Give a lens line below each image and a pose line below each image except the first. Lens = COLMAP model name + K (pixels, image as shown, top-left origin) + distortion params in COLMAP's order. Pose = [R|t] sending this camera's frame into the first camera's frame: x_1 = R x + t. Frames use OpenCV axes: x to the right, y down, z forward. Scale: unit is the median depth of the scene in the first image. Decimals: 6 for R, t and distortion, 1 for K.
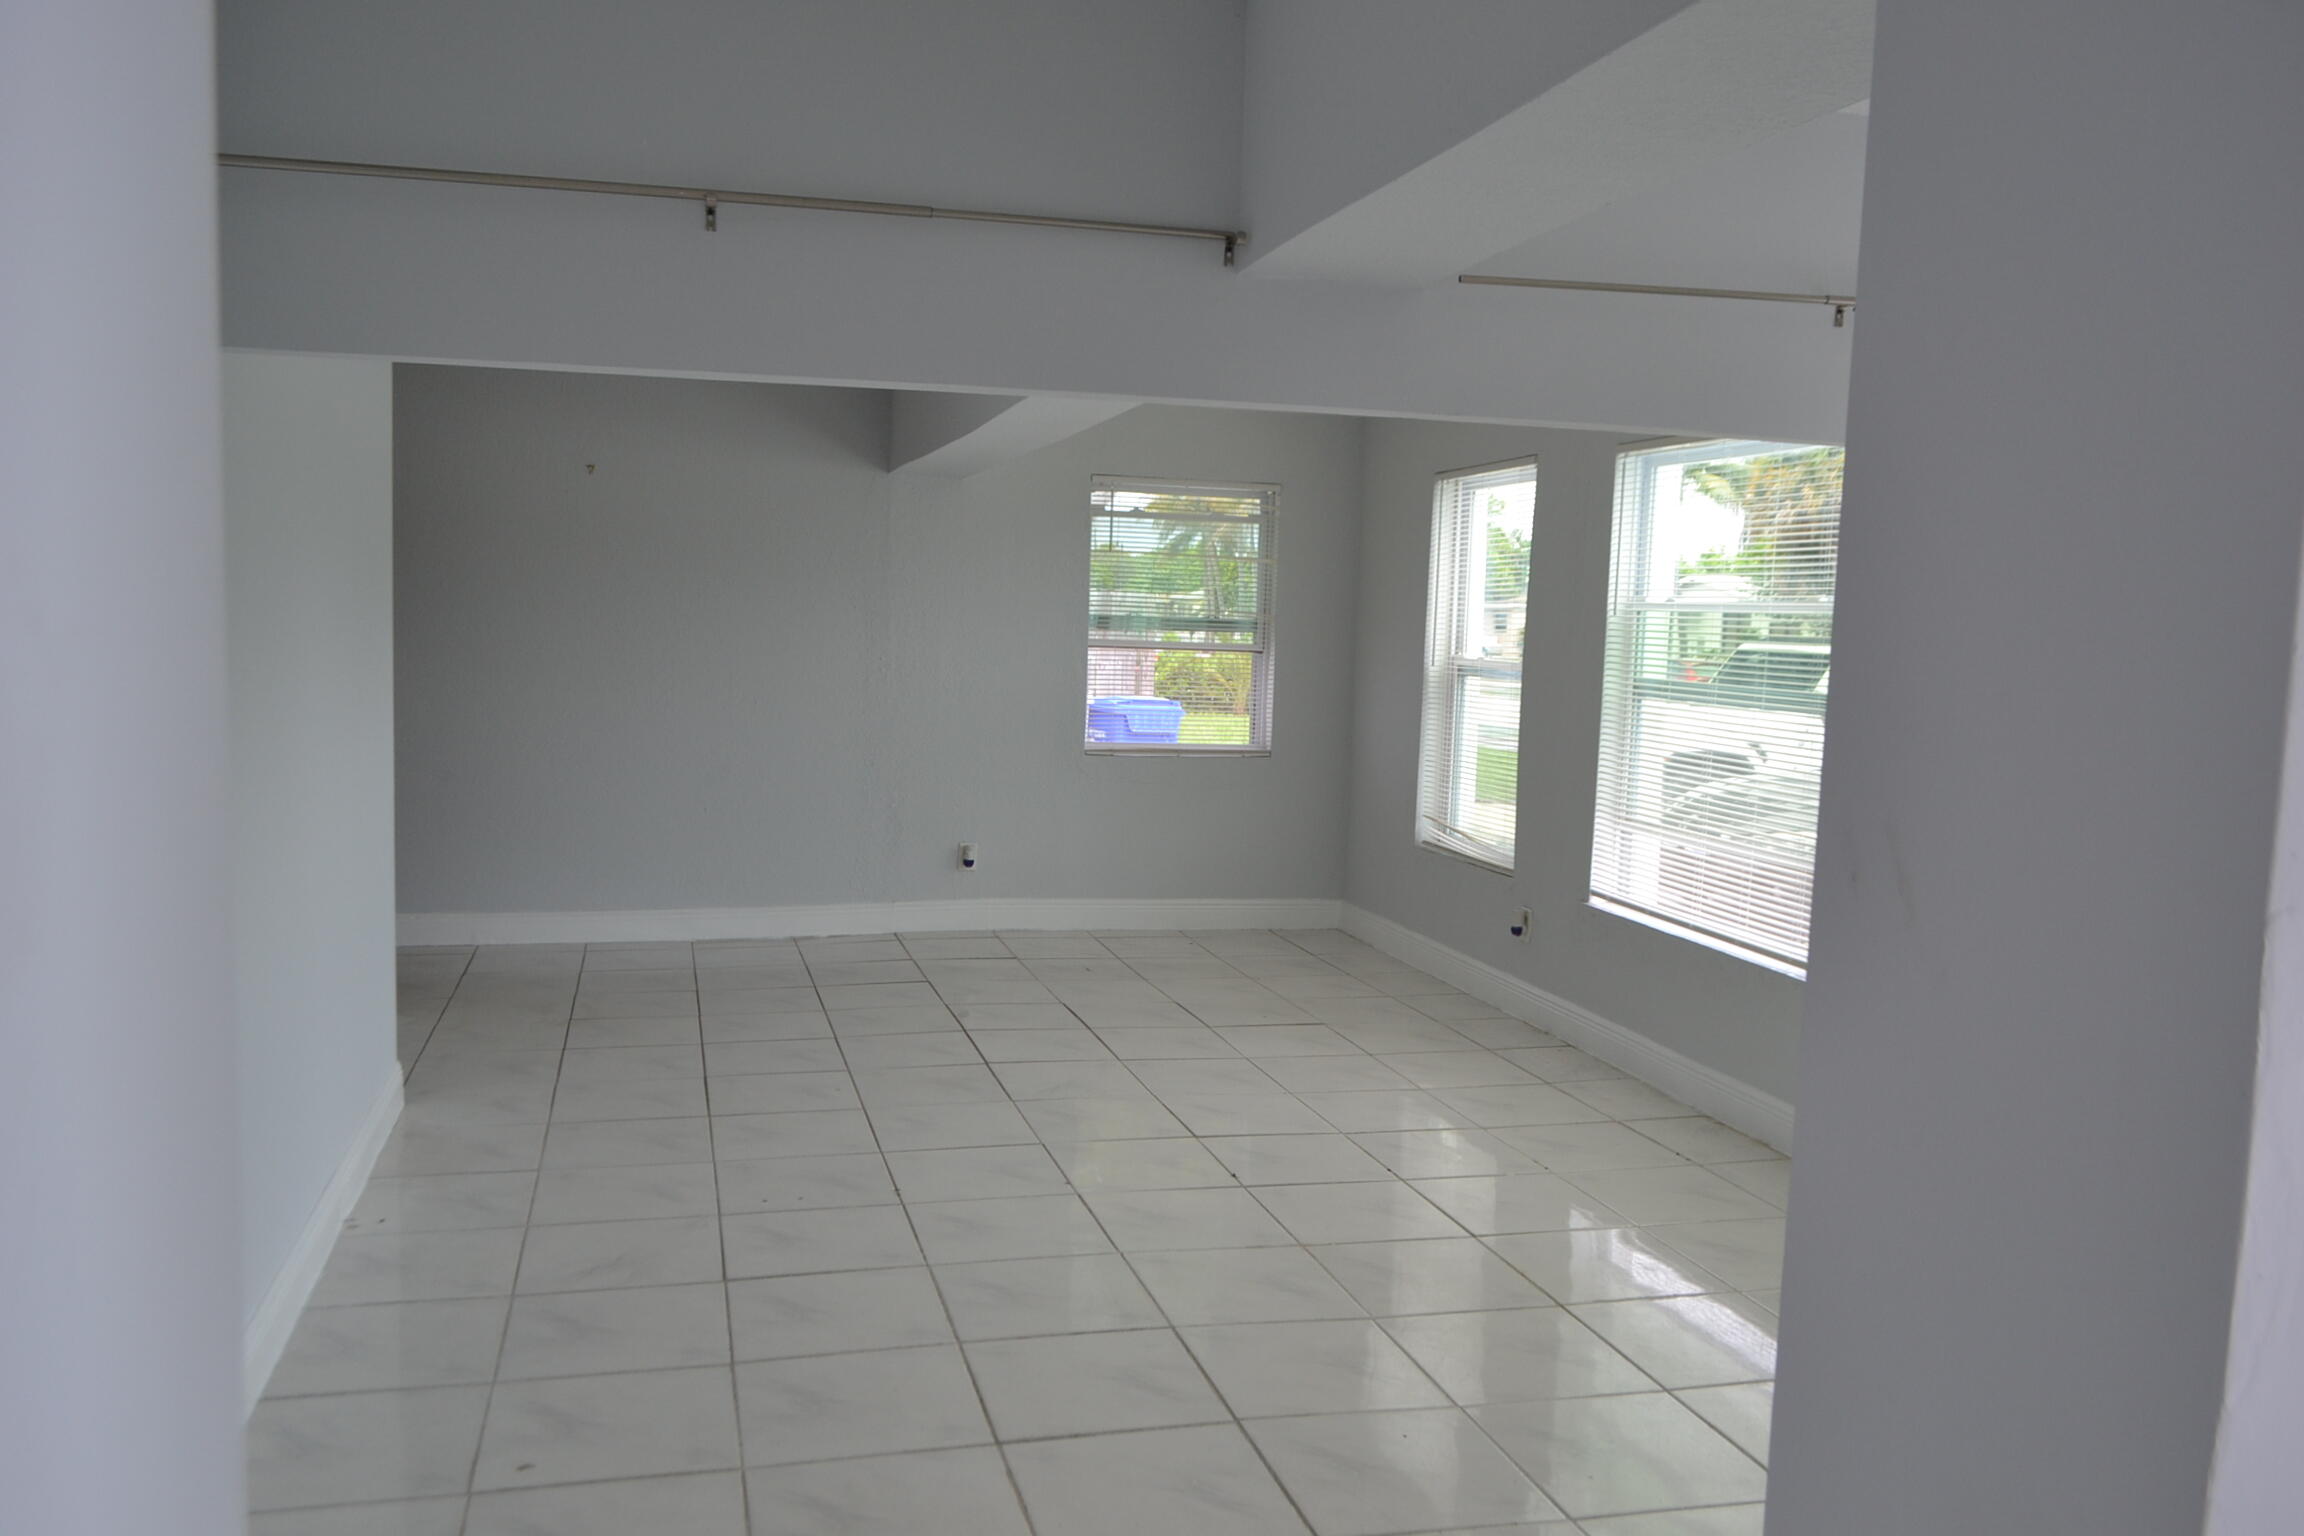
lens RADIAL K [[1819.6, 0, 1141.9], [0, 1819.6, 772.4], [0, 0, 1]] dist [-0.005921, -0.003270]
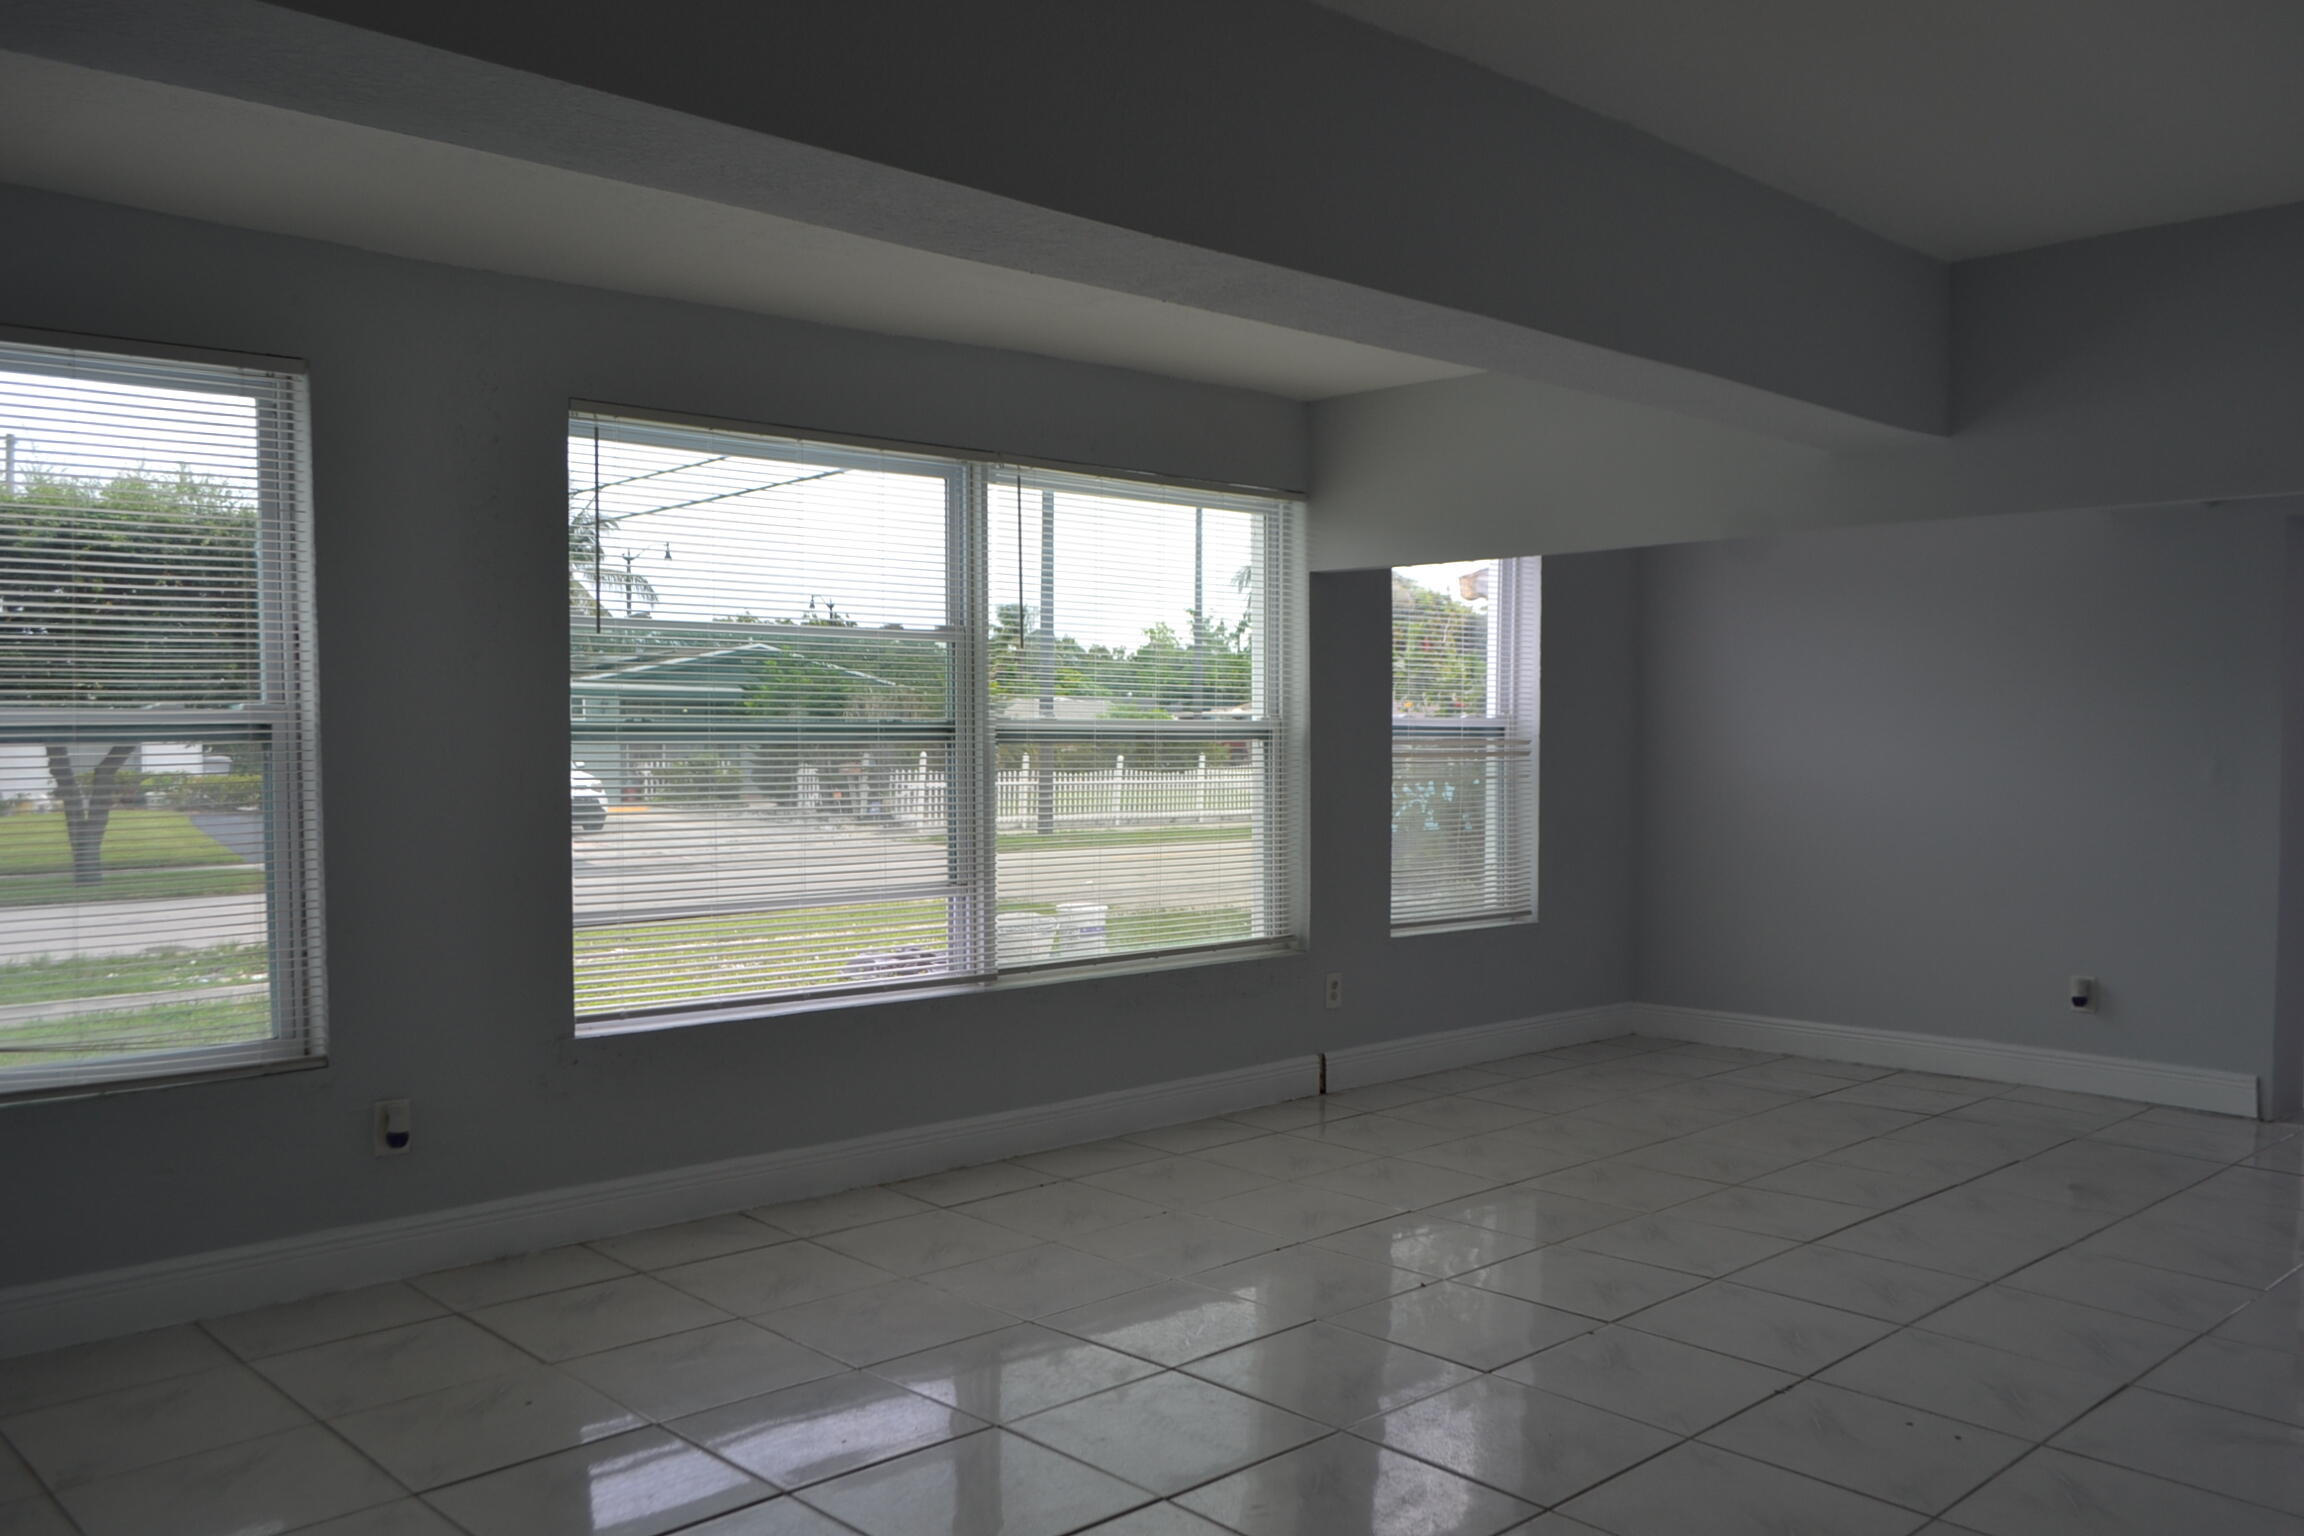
lens RADIAL K [[1816.1, 0, 1142.2], [0, 1816.1, 774.3], [0, 0, 1]] dist [-0.011628, 0.000175]
pose [[-0.469862, -0.057565, 0.880861, -0.473303], [0.064572, 0.992957, 0.099333, -0.084930], [-0.880375, 0.103552, -0.462836, 1.130224]]
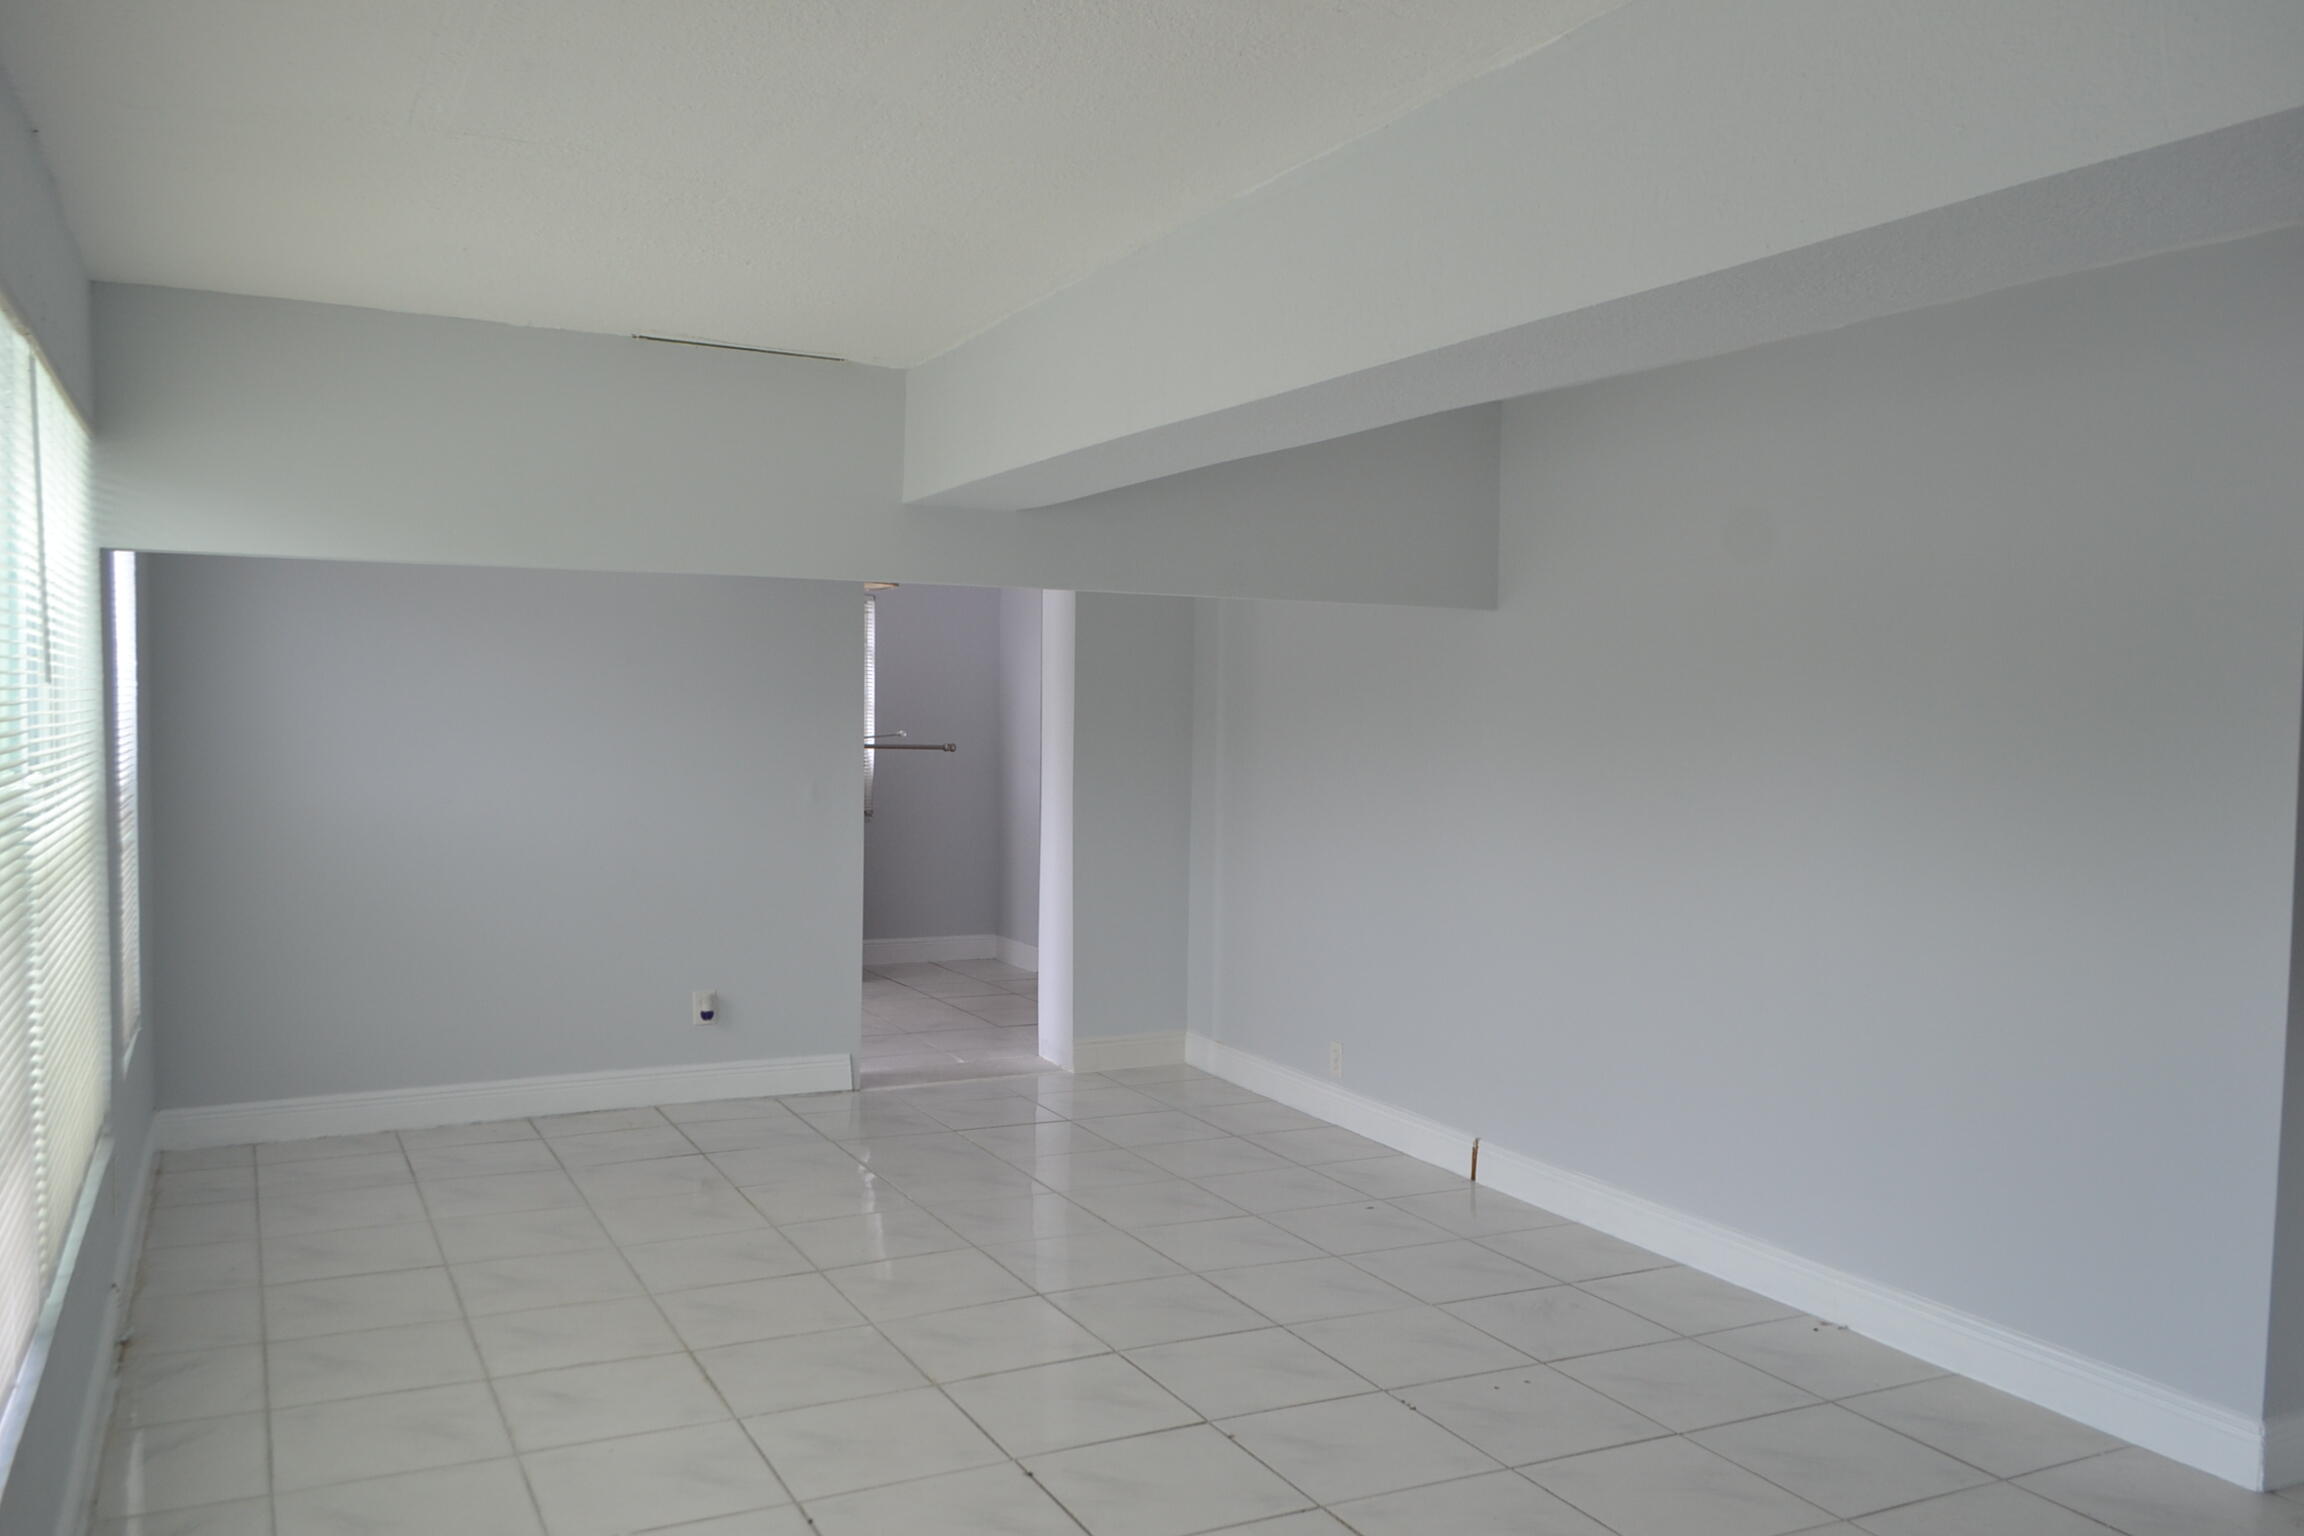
lens RADIAL K [[1816.1, 0, 1142.2], [0, 1816.1, 774.3], [0, 0, 1]] dist [-0.011628, 0.000175]
pose [[-0.974176, -0.042302, -0.221794, 0.138214], [-0.071706, 0.989404, 0.126246, -0.117657], [0.214103, 0.138889, -0.966887, 1.278298]]
